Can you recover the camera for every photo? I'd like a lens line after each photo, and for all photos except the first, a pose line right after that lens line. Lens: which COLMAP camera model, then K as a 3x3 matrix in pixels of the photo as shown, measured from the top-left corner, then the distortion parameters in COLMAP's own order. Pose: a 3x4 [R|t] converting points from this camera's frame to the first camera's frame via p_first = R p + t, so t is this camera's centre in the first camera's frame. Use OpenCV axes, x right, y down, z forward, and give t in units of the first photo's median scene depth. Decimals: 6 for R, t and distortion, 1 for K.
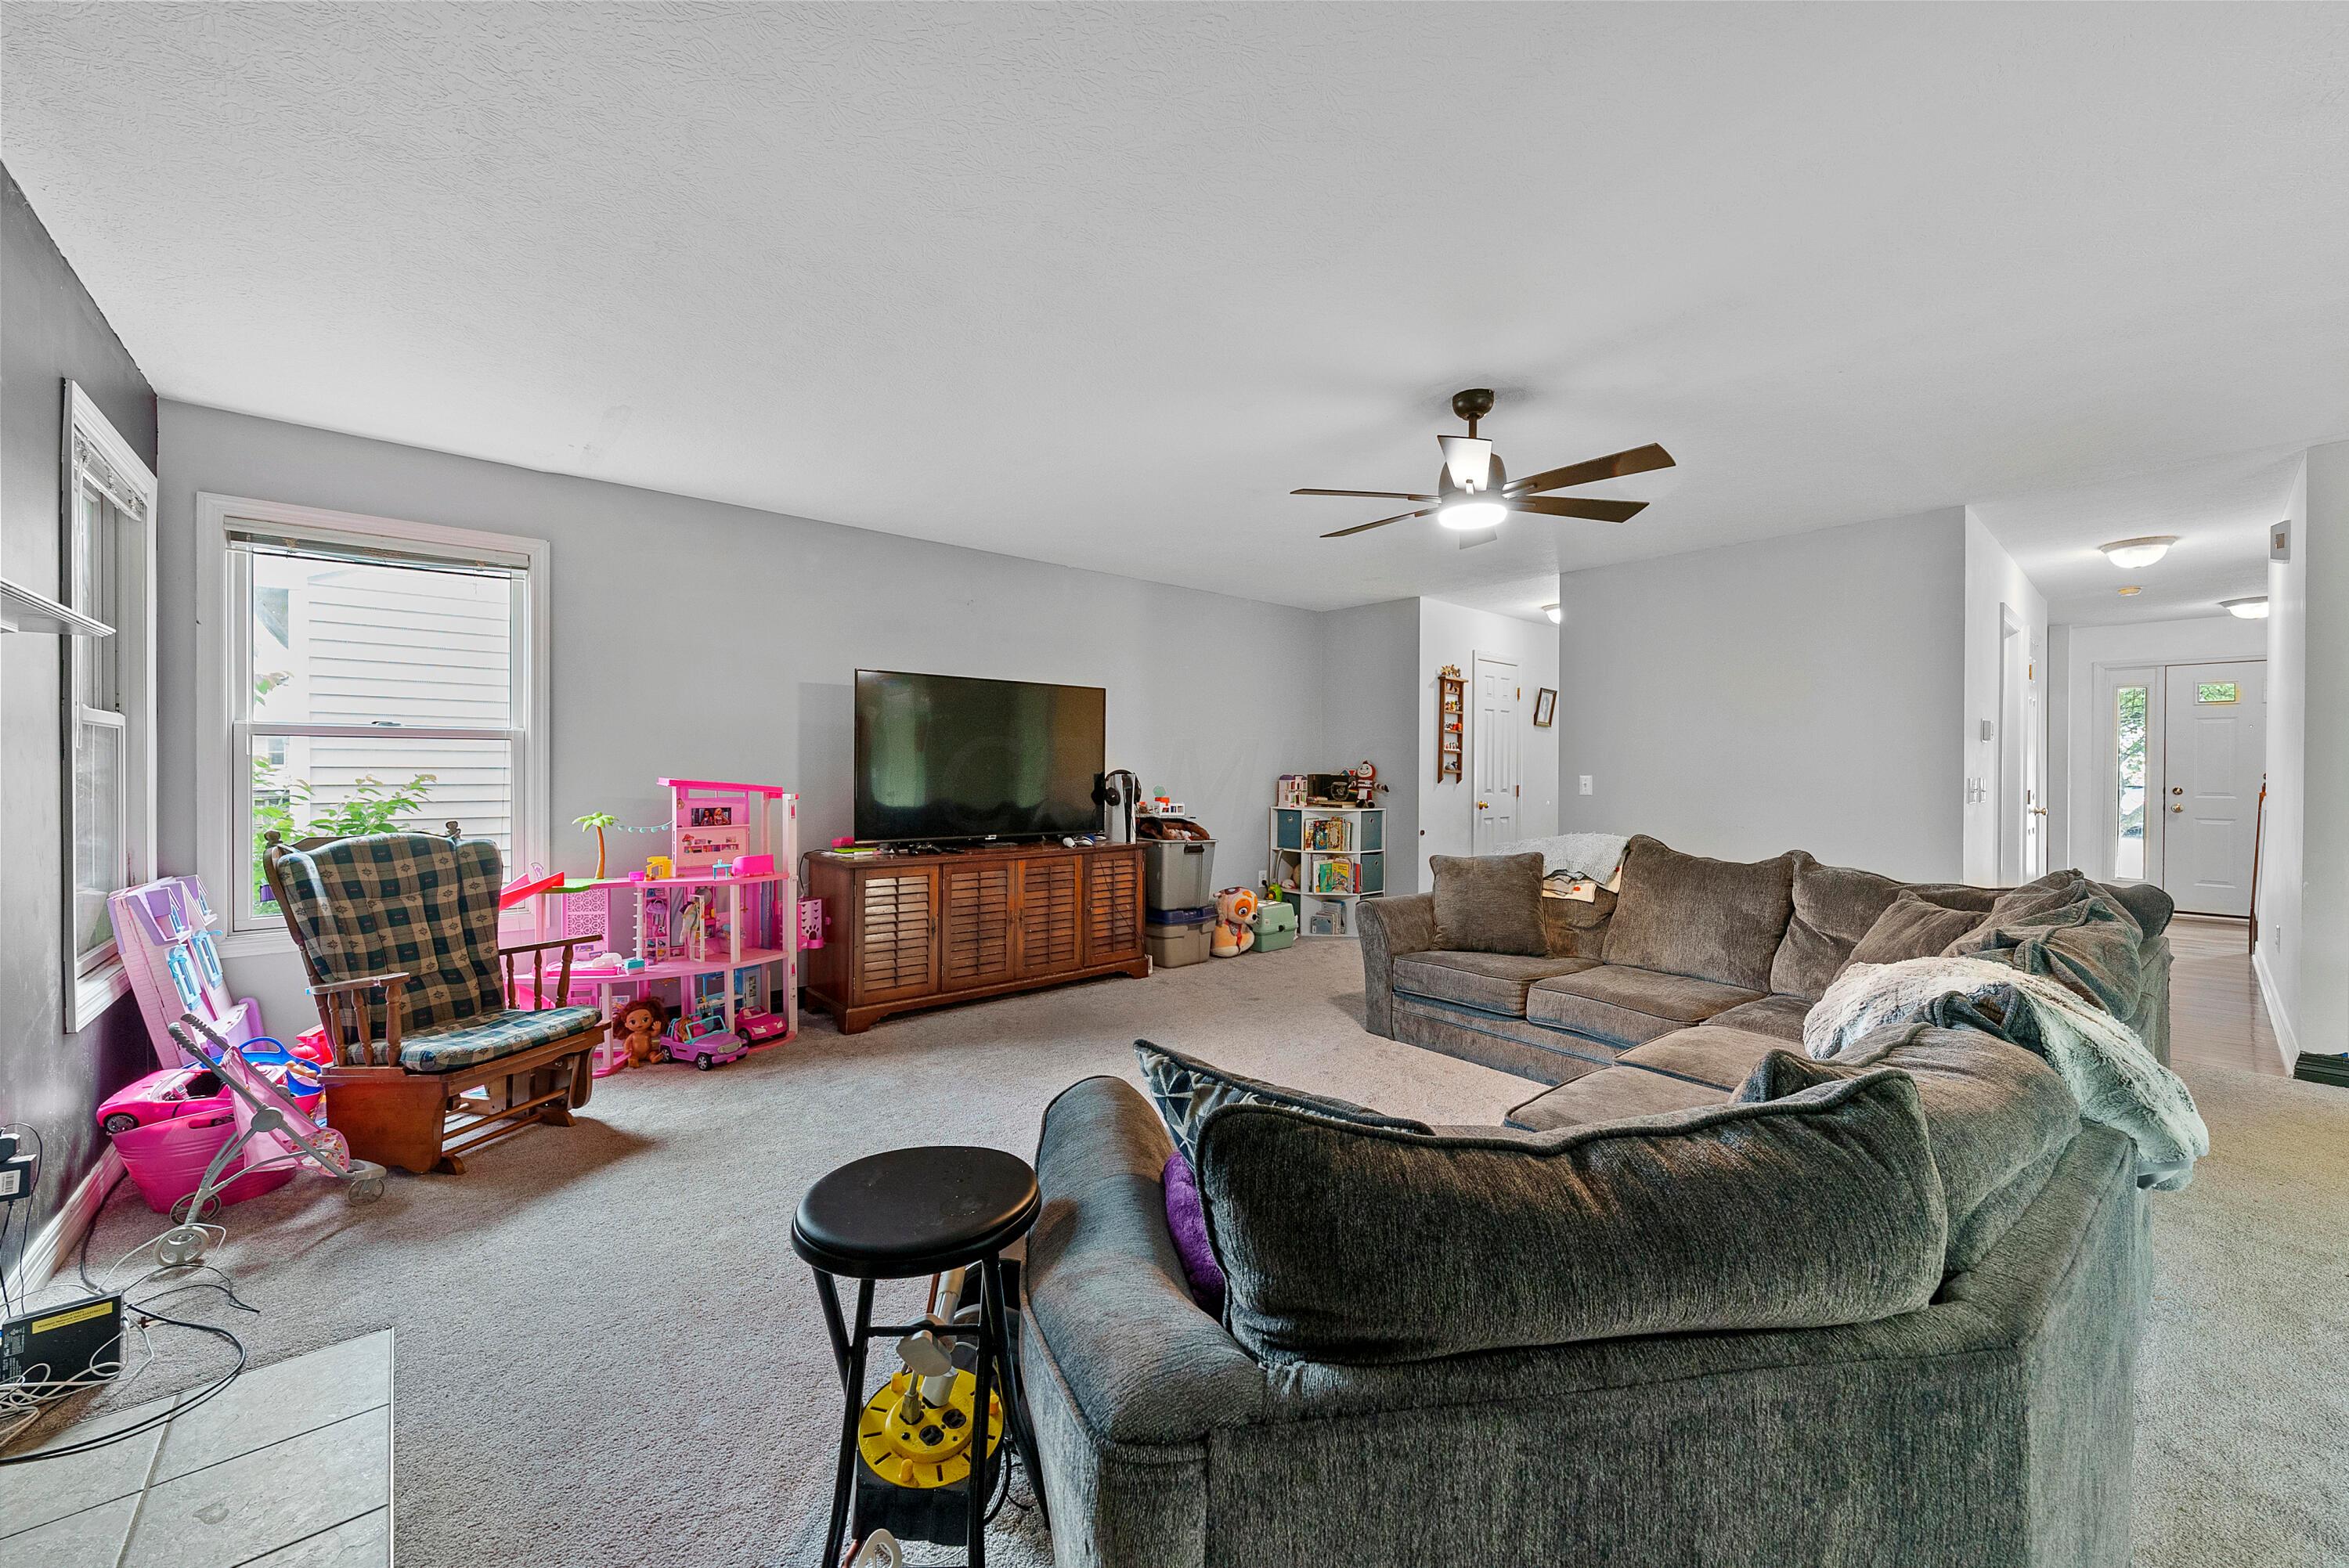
lens RADIAL K [[907.6, 0, 1172.6], [0, 907.6, 766.1], [0, 0, 1]] dist [0.000479, 0.000107]
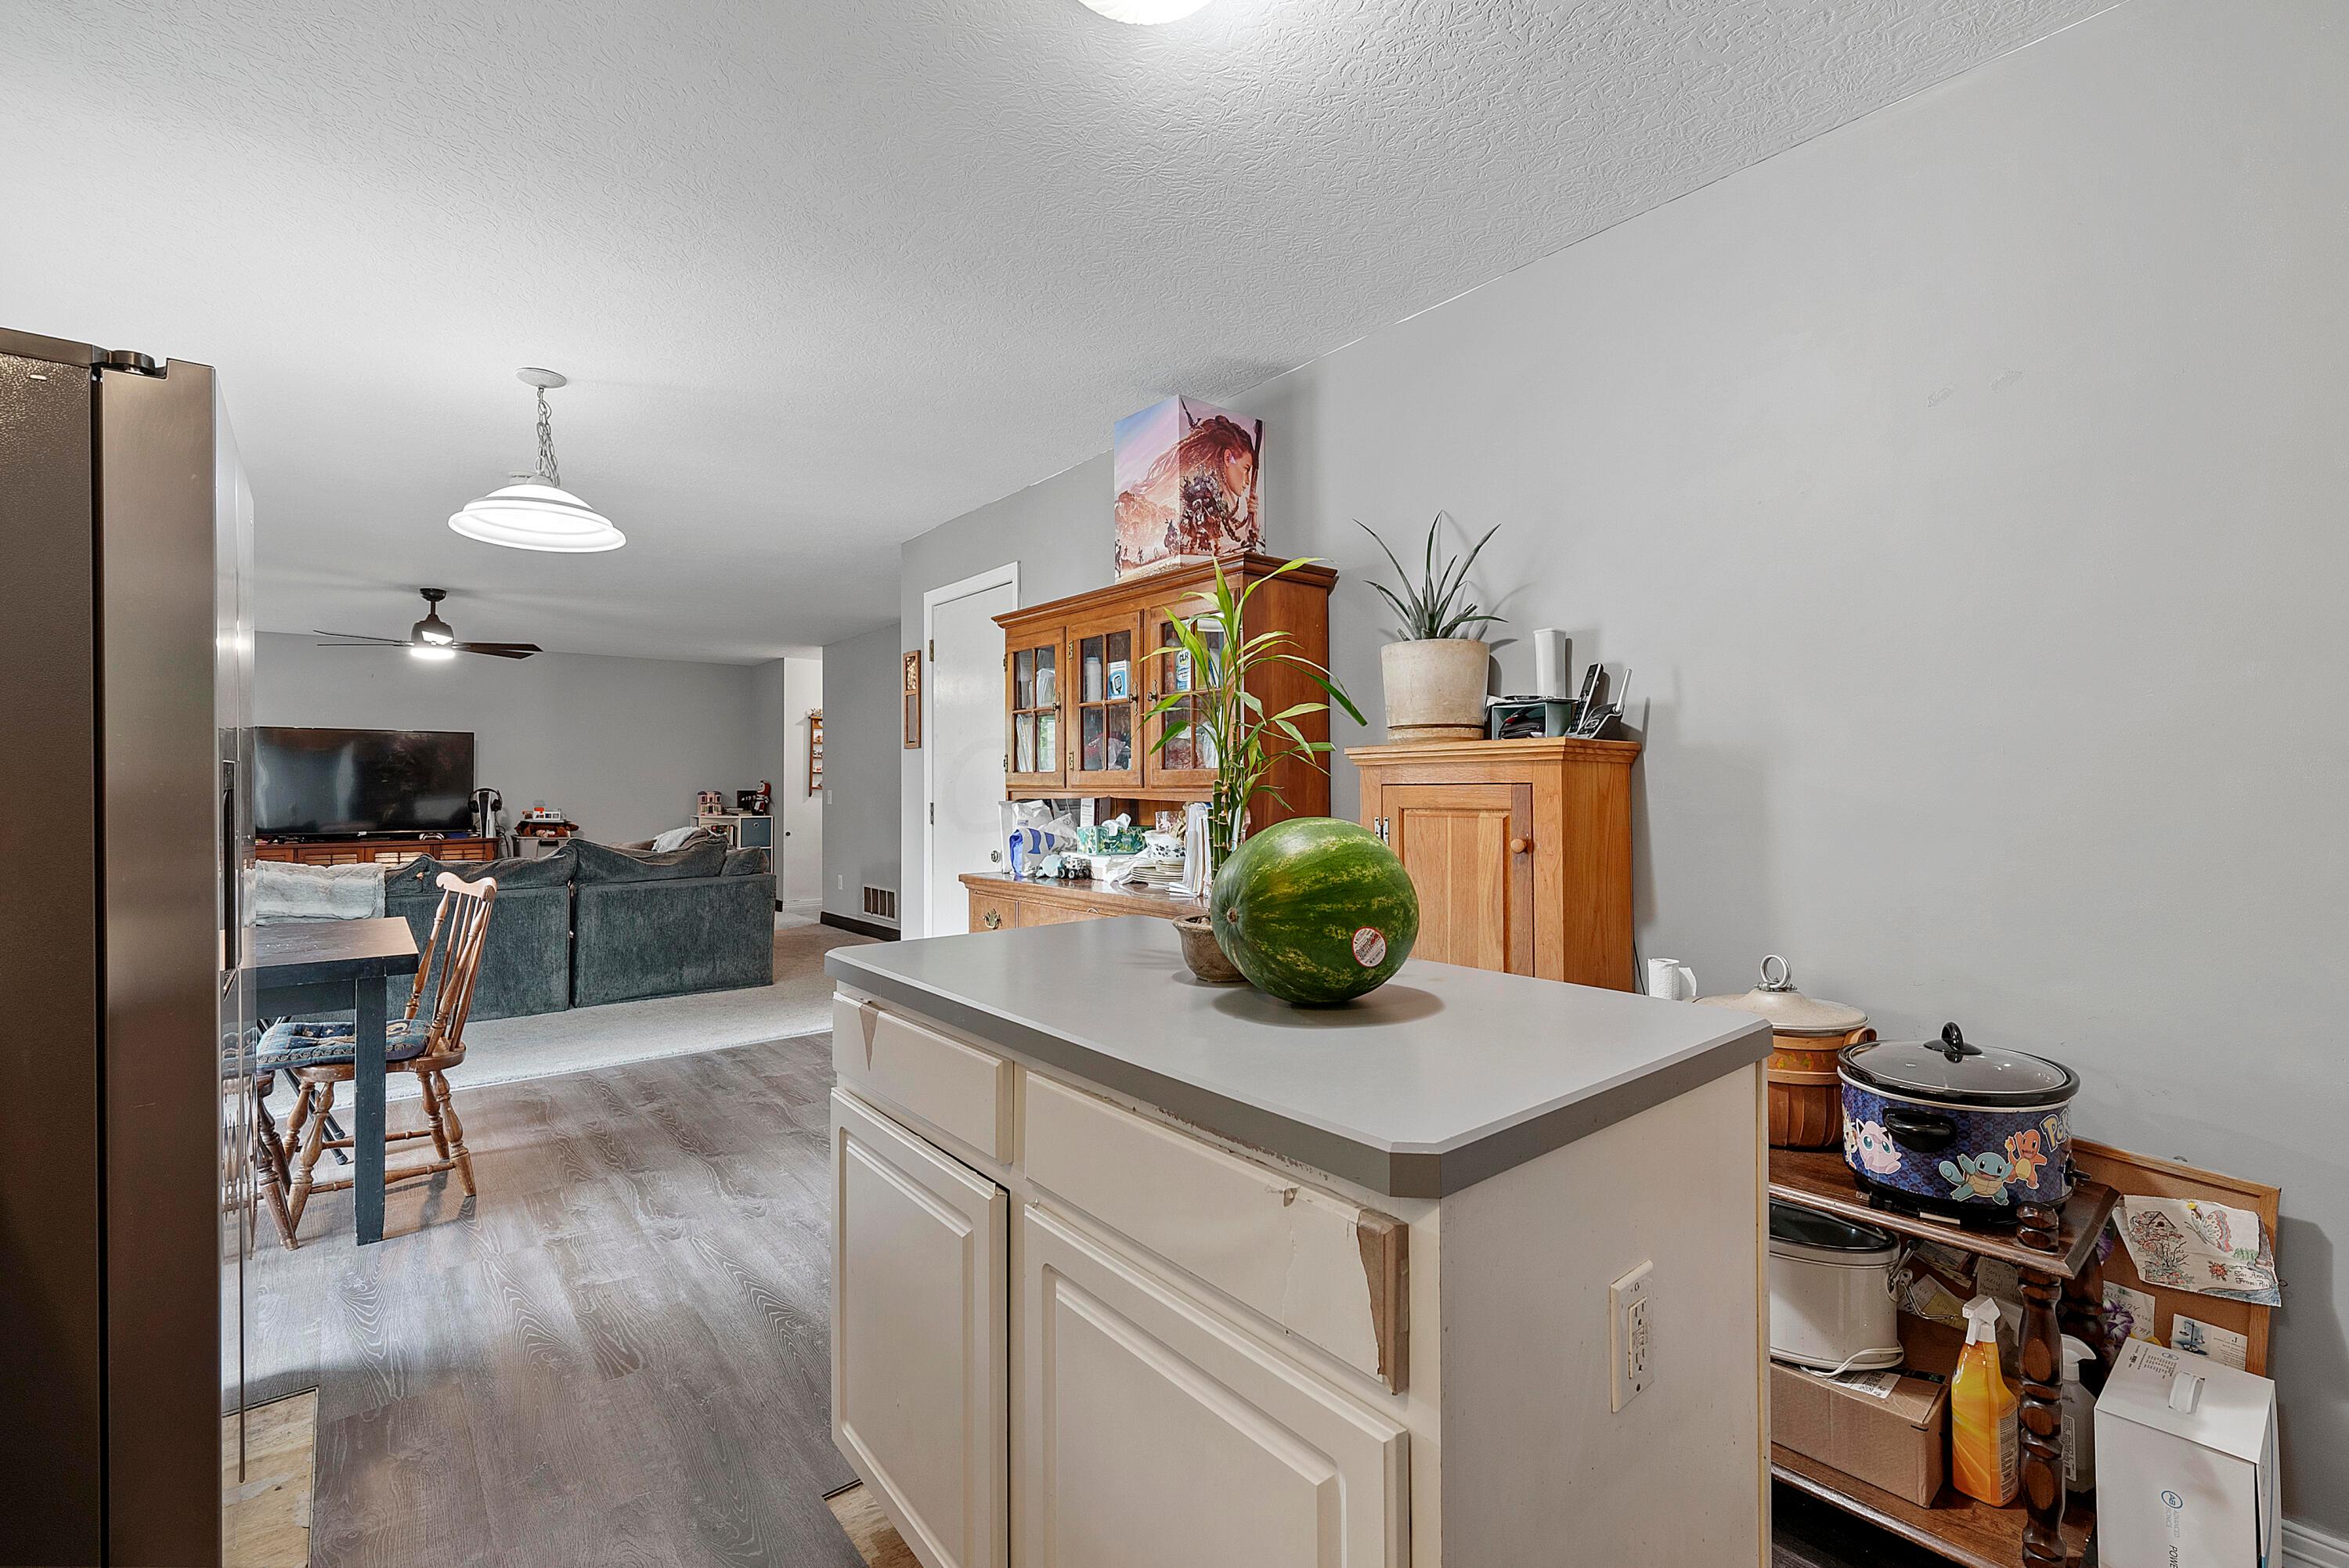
lens RADIAL K [[985.0, 0, 1179.0], [0, 985.0, 779.7], [0, 0, 1]] dist [-0.005552, -0.000478]
pose [[0.999877, -0.007806, -0.013640, 1.423342], [0.007728, 0.999954, -0.005741, 0.010527], [0.013684, 0.005635, 0.999890, -0.738727]]
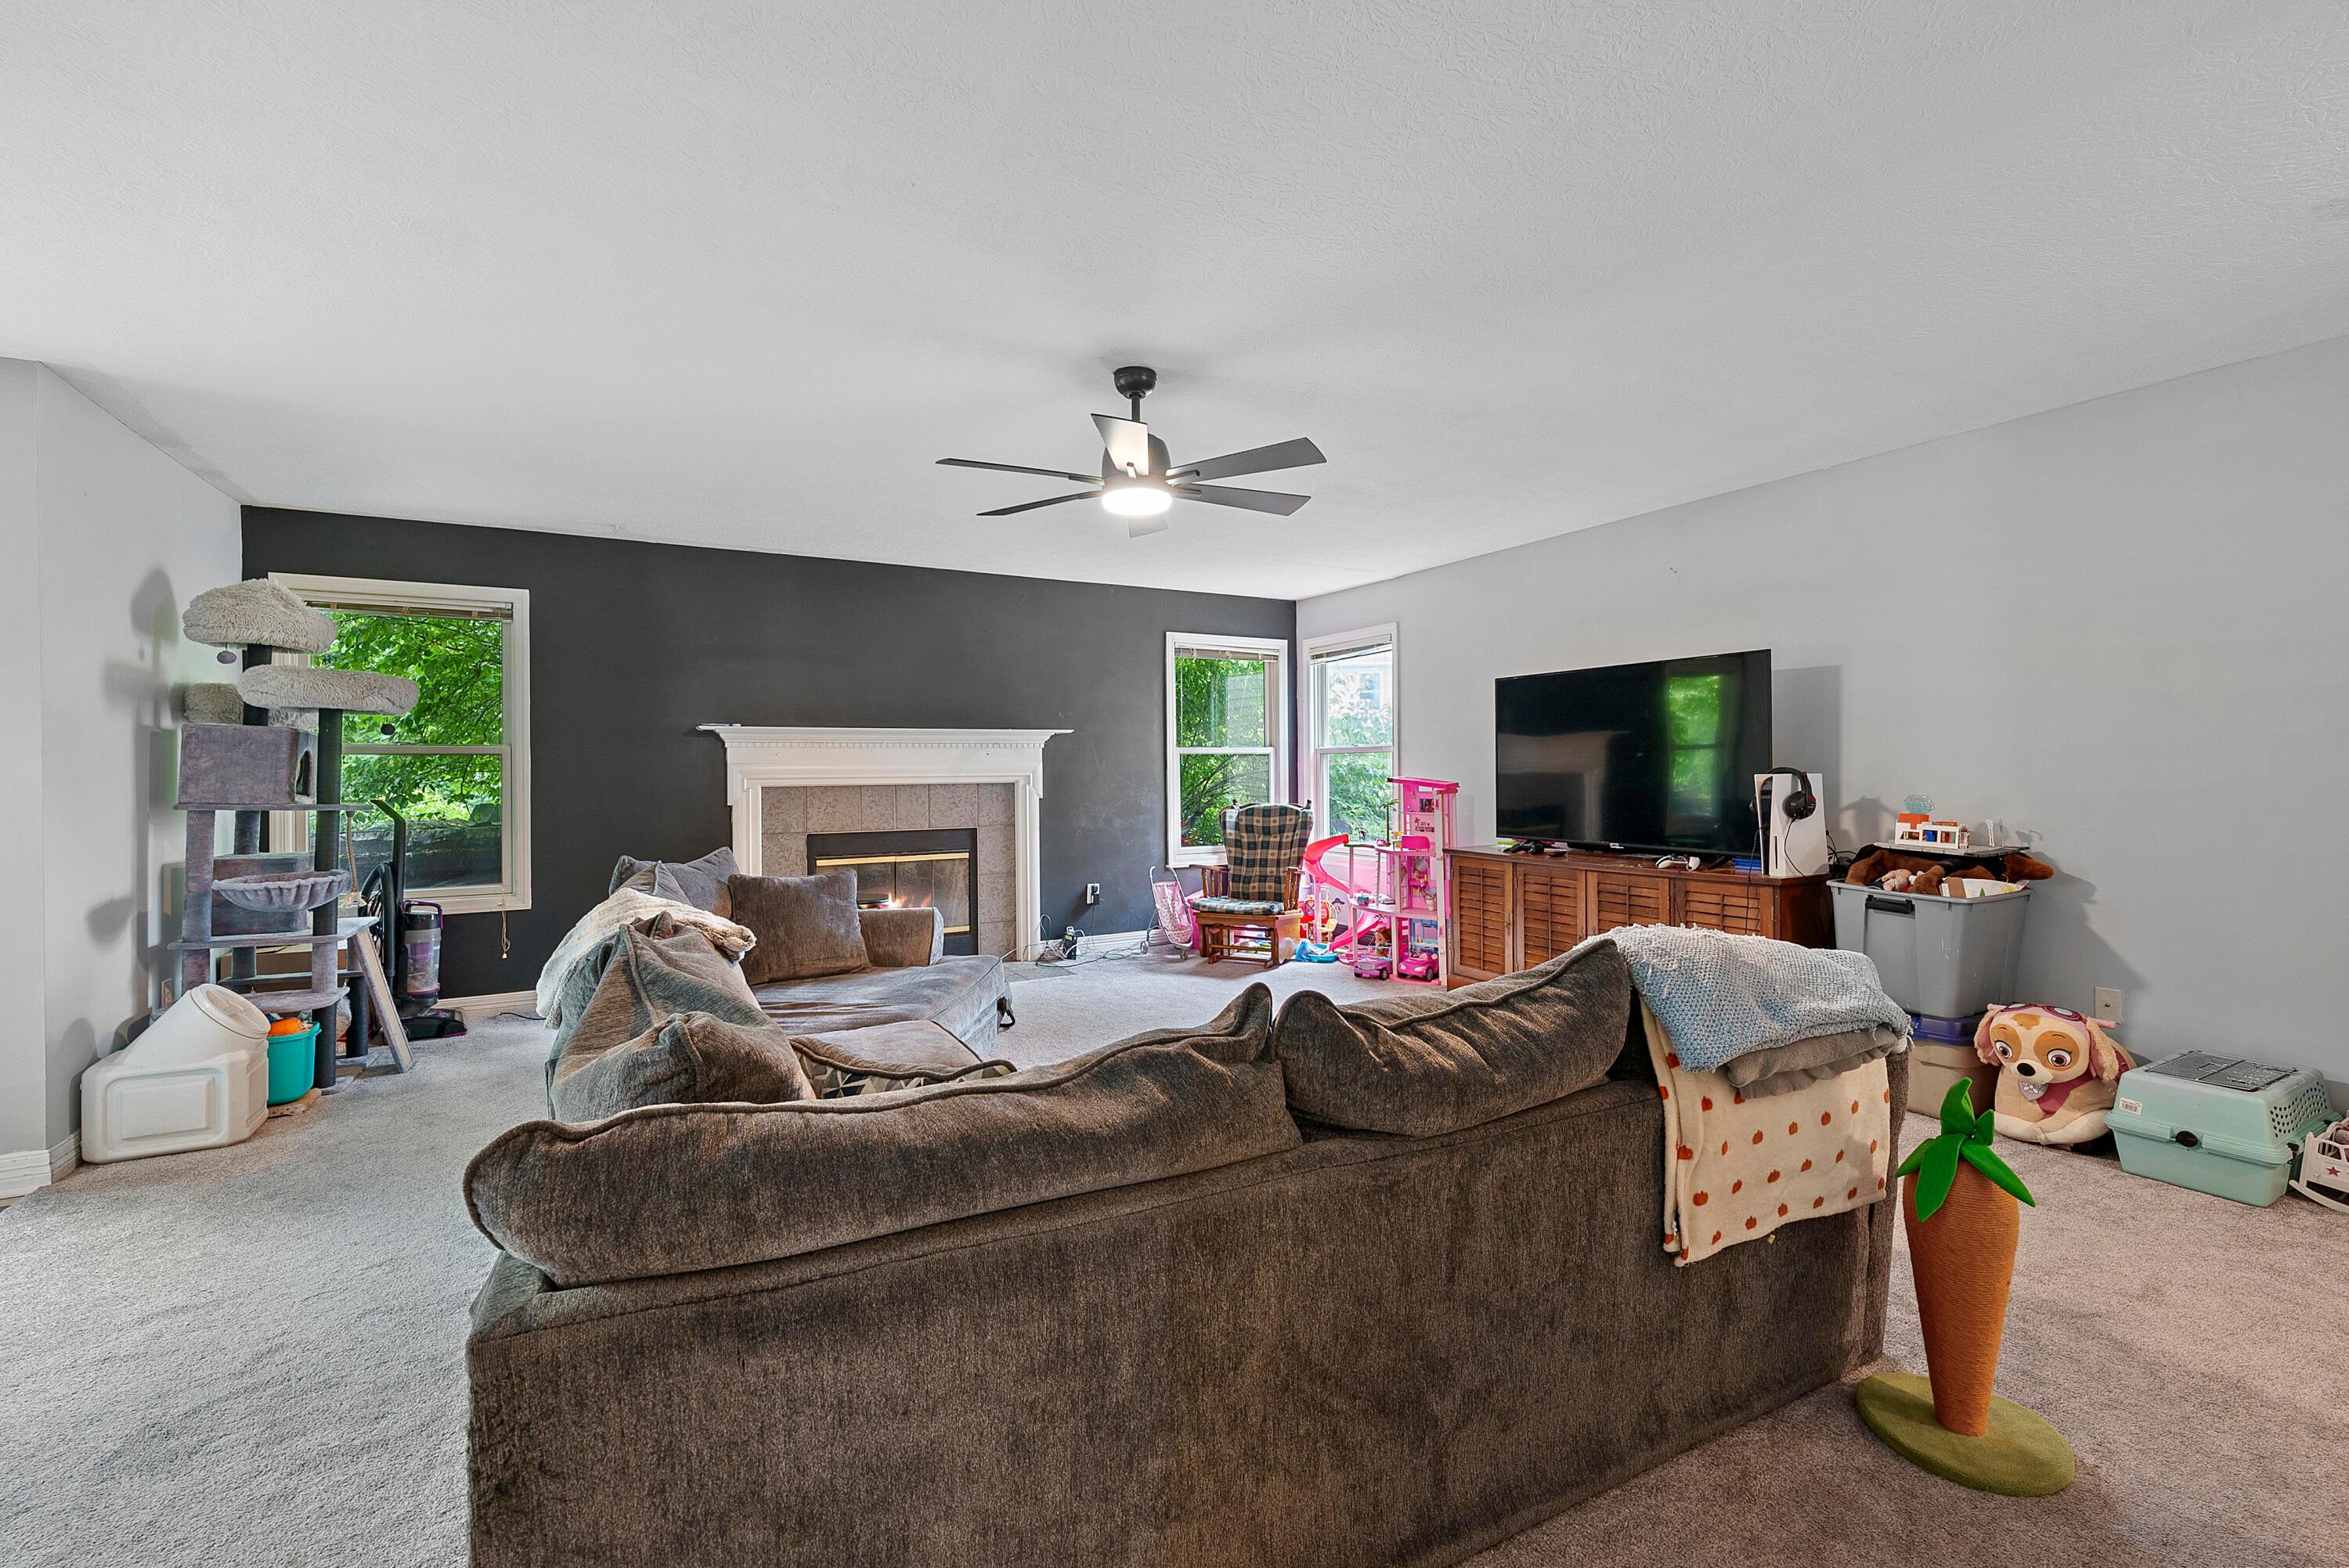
lens RADIAL K [[985.0, 0, 1184.9], [0, 985.0, 788.3], [0, 0, 1]] dist [-0.005552, -0.000478]
pose [[-0.206001, 0.014514, -0.978444, 0.972739], [0.009737, 0.999871, 0.012782, 0.008771], [0.978503, -0.006894, -0.206116, 0.949859]]
